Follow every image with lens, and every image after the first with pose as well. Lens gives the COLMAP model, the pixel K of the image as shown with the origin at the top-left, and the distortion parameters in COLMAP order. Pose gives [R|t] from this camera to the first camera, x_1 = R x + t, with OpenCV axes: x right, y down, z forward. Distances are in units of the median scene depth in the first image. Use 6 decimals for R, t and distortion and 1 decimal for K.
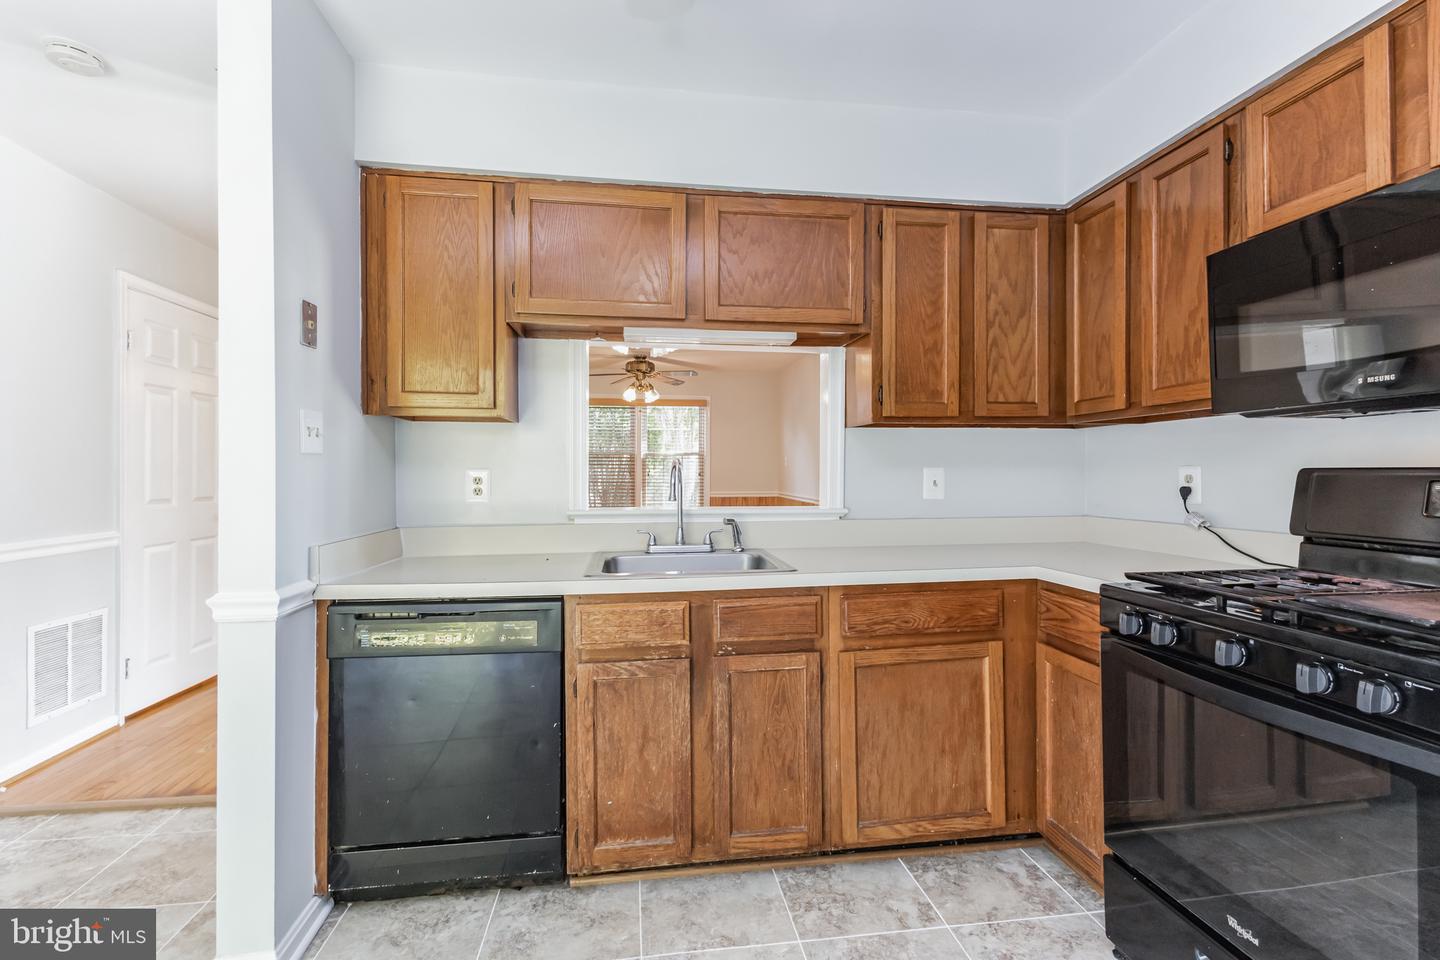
lens RADIAL K [[661.2, 0, 731.4], [0, 661.2, 476.1], [0, 0, 1]] dist [0.012423, 0.000166]
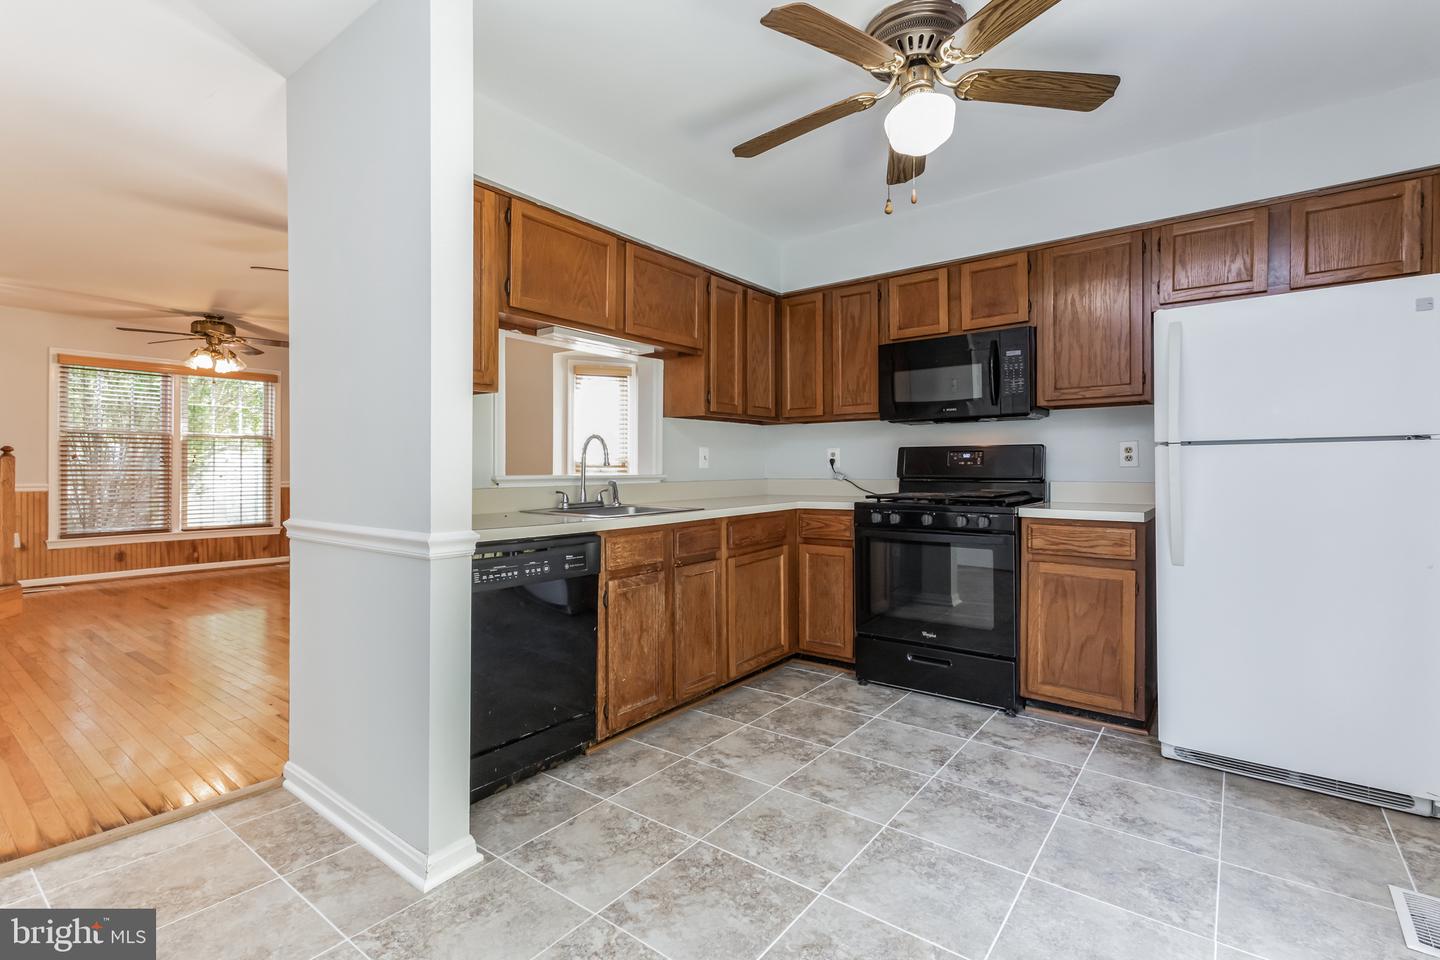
lens RADIAL K [[661.2, 0, 724.5], [0, 661.2, 470.7], [0, 0, 1]] dist [0.012423, 0.000166]
pose [[0.714246, -0.003995, 0.699884, -0.945064], [0.005817, 0.999983, -0.000228, 0.054971], [-0.699871, 0.004234, 0.714257, -0.127139]]
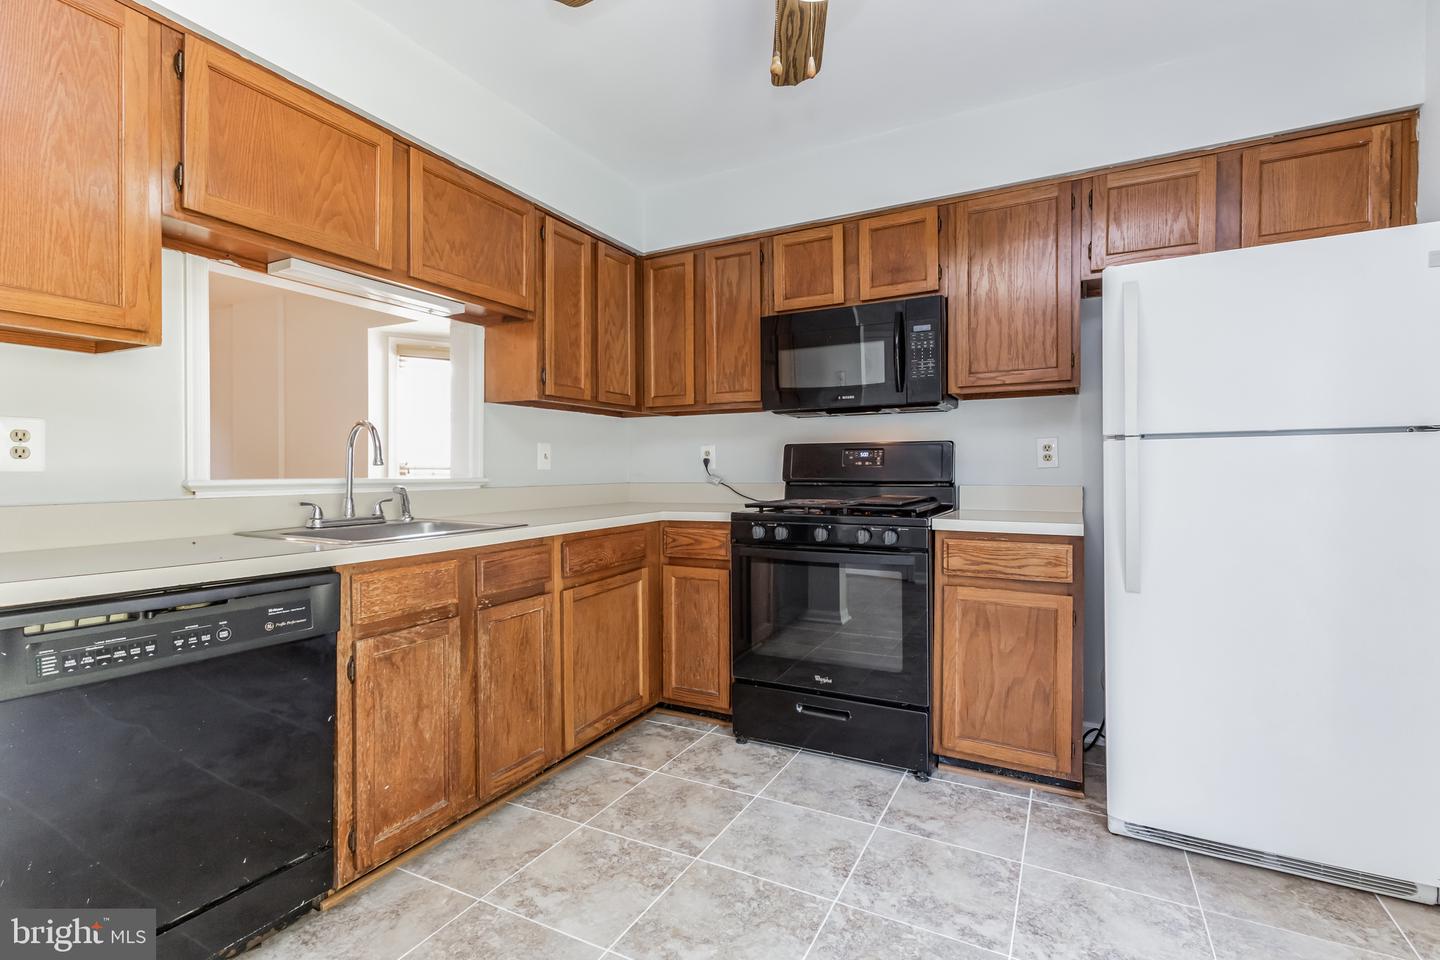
lens RADIAL K [[661.2, 0, 717.6], [0, 661.2, 476.2], [0, 0, 1]] dist [0.012423, 0.000166]
pose [[0.590435, -0.007324, 0.807052, -0.617596], [0.006557, 0.999969, 0.004277, 0.058054], [-0.807059, 0.002767, 0.590465, 0.082150]]
